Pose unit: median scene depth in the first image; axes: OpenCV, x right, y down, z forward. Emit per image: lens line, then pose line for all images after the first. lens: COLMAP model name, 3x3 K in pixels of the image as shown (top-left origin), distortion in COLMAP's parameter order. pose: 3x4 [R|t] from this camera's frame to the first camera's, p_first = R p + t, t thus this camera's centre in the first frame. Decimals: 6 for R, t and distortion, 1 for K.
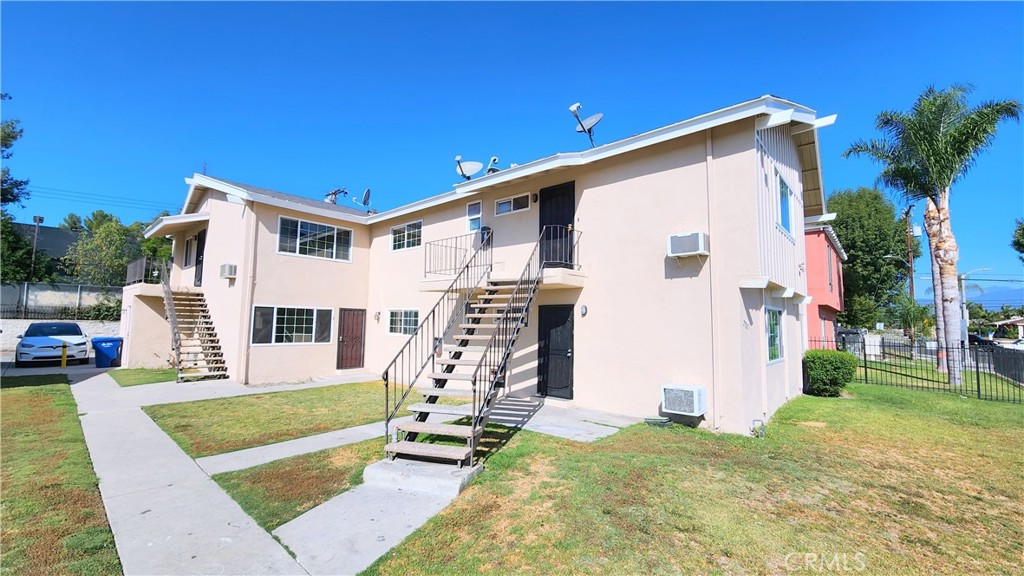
lens RADIAL K [[428.7, 0, 507.9], [0, 428.7, 284.5], [0, 0, 1]] dist [-0.000096, -0.000471]
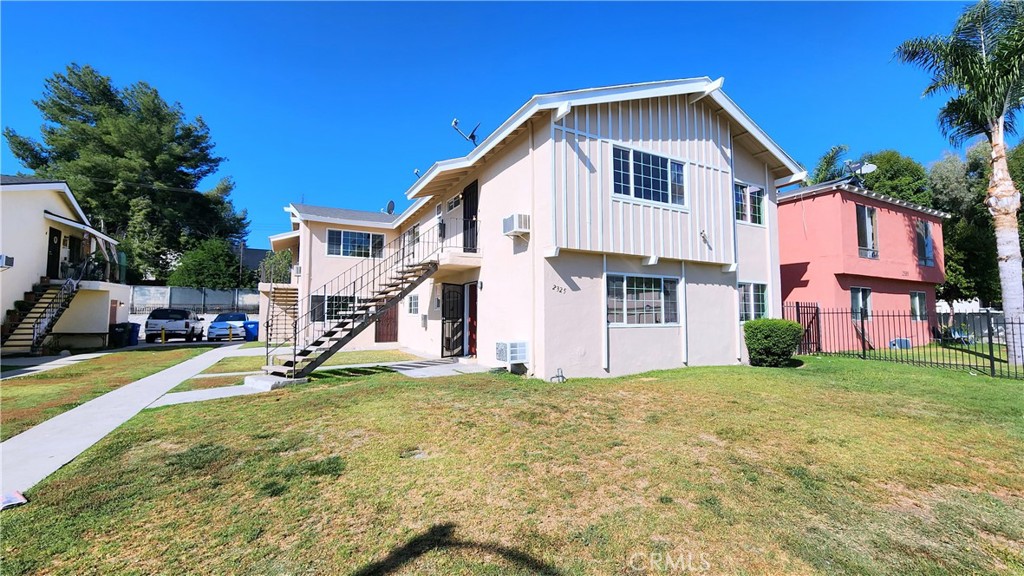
lens RADIAL K [[431.9, 0, 512.0], [0, 431.9, 288.0], [0, 0, 1]] dist [-0.000683, -0.000120]
pose [[0.936850, -0.041589, -0.347250, 0.486301], [0.048708, 0.998743, 0.011793, 0.040587], [0.346324, -0.027962, 0.937698, -0.087527]]
